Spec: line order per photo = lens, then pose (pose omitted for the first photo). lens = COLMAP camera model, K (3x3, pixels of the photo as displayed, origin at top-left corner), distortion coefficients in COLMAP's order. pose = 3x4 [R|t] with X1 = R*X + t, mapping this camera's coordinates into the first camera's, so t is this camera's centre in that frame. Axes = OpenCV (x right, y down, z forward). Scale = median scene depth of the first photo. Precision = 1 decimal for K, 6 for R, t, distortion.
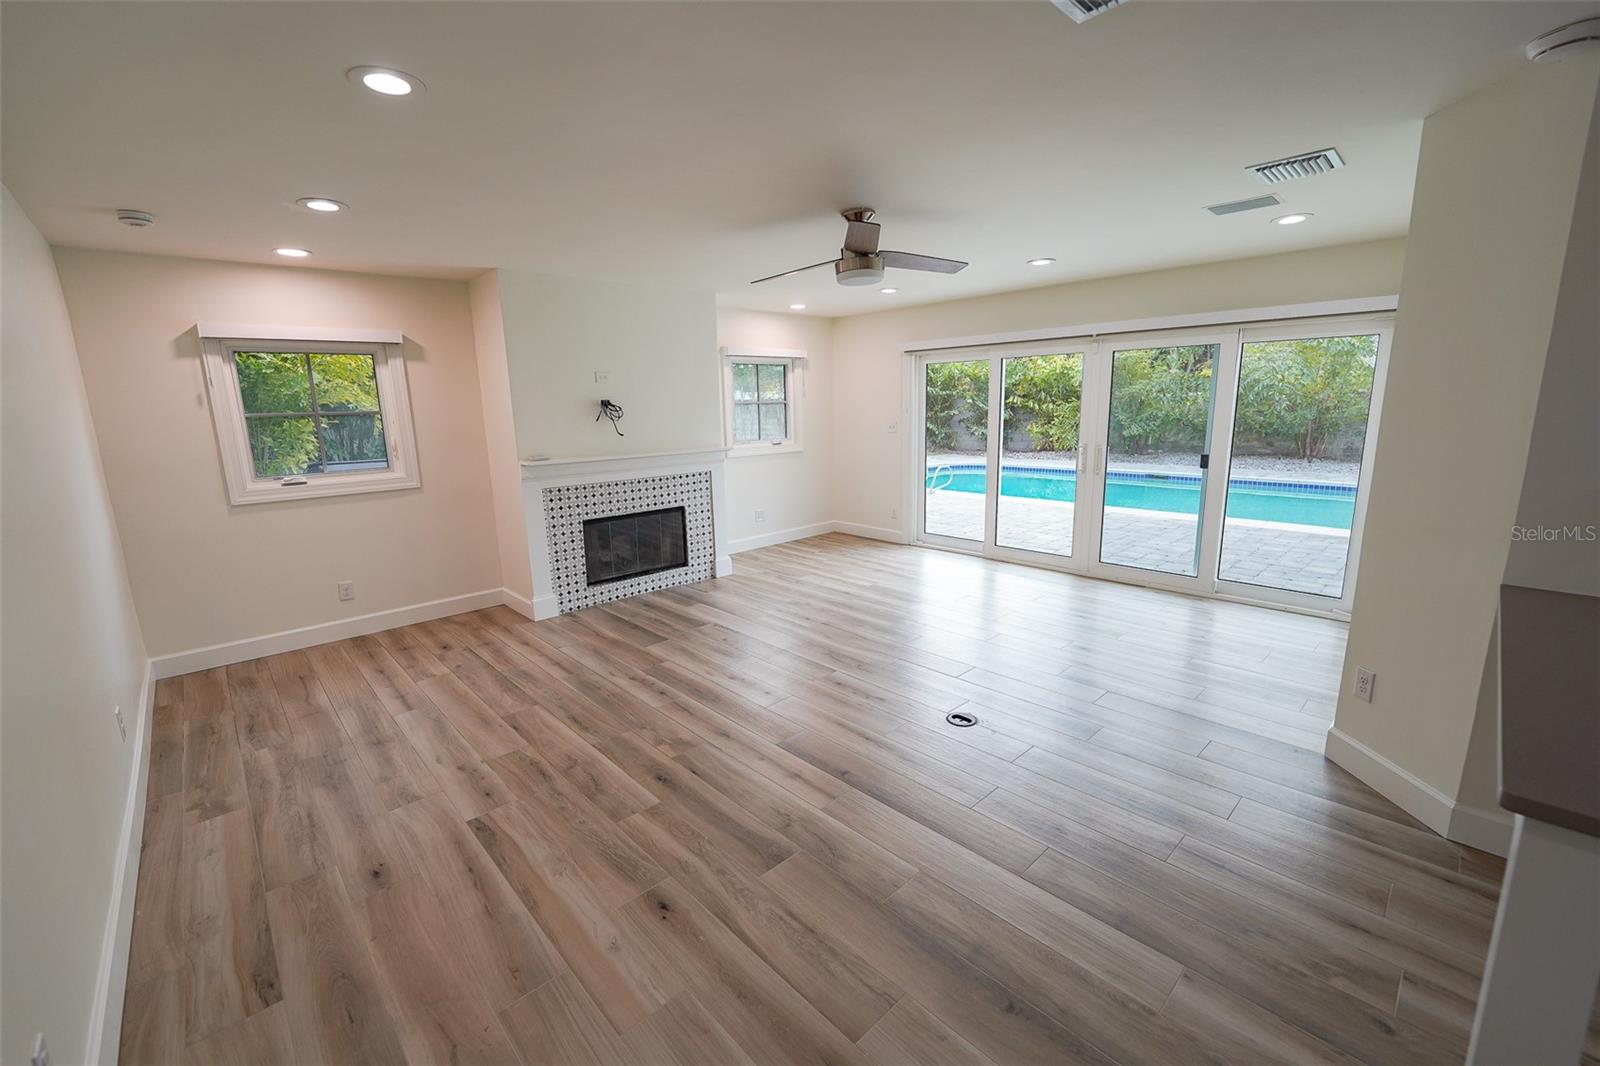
lens RADIAL K [[653.0, 0, 800.0], [0, 653.0, 533.0], [0, 0, 1]] dist [-0.010236, 0.001281]
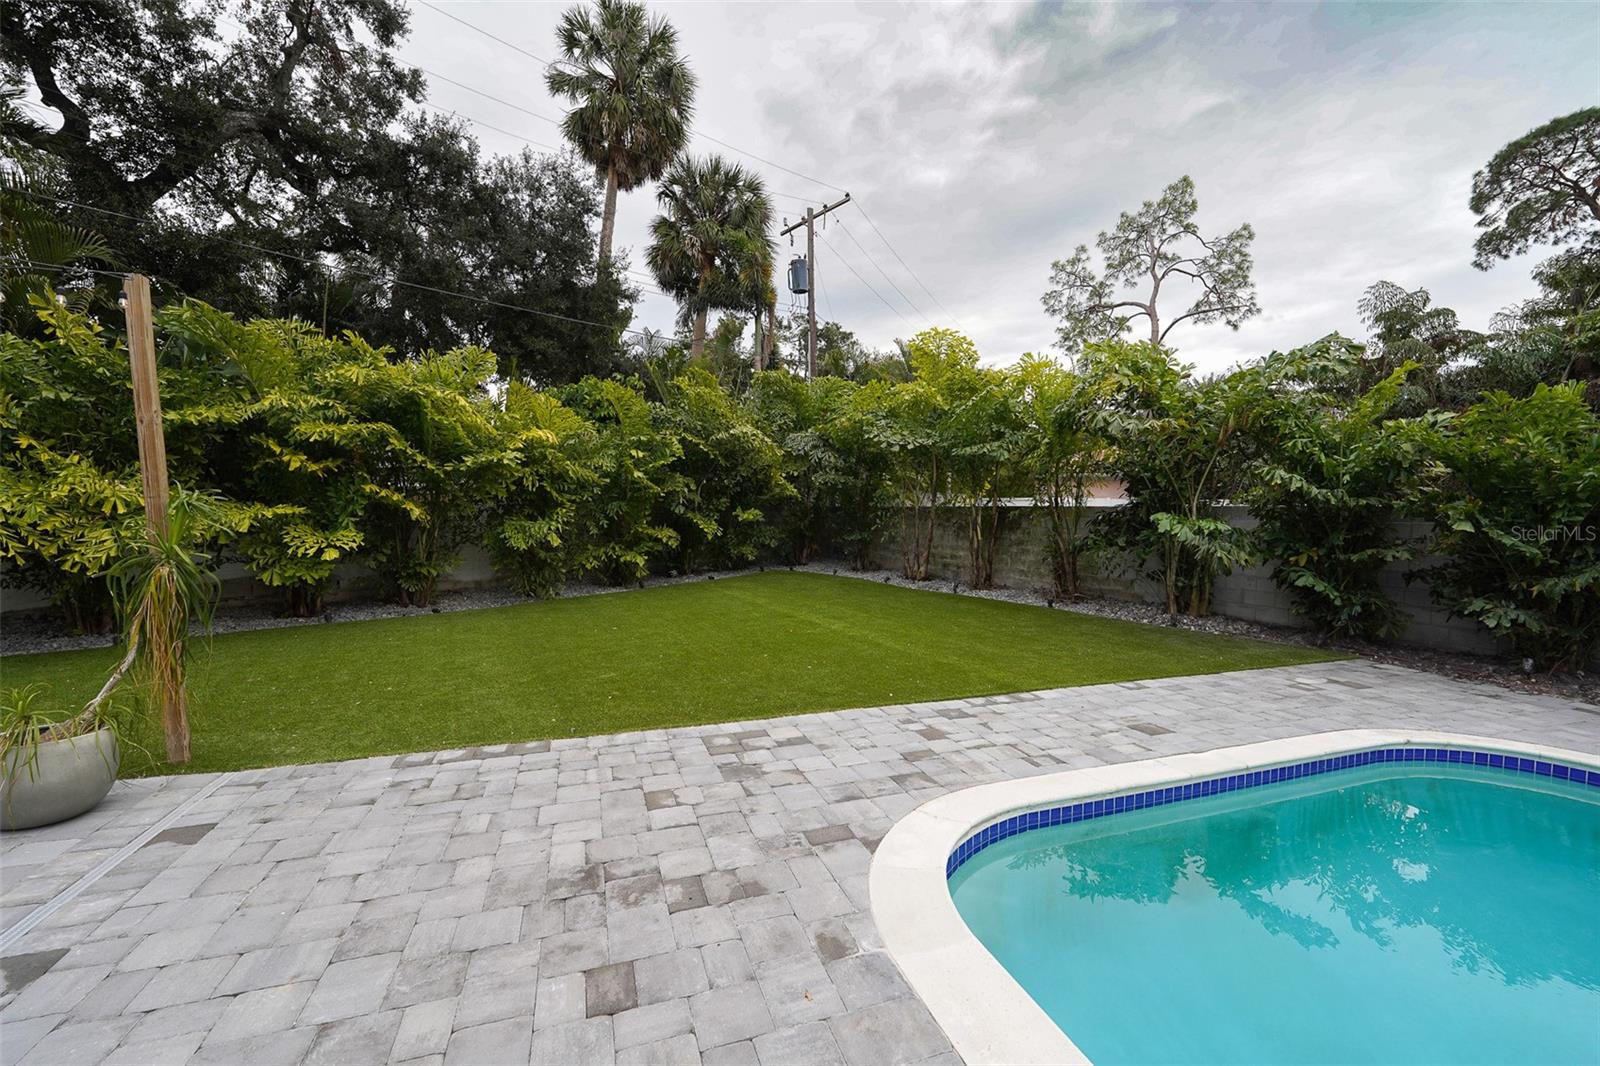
lens RADIAL K [[635.5, 0, 800.0], [0, 635.5, 533.0], [0, 0, 1]] dist [0.000615, -0.000104]
pose [[0.909050, 0.044229, -0.414333, 0.075632], [-0.109385, 0.984808, -0.134865, -0.110019], [0.402074, 0.167921, 0.900077, 0.530403]]
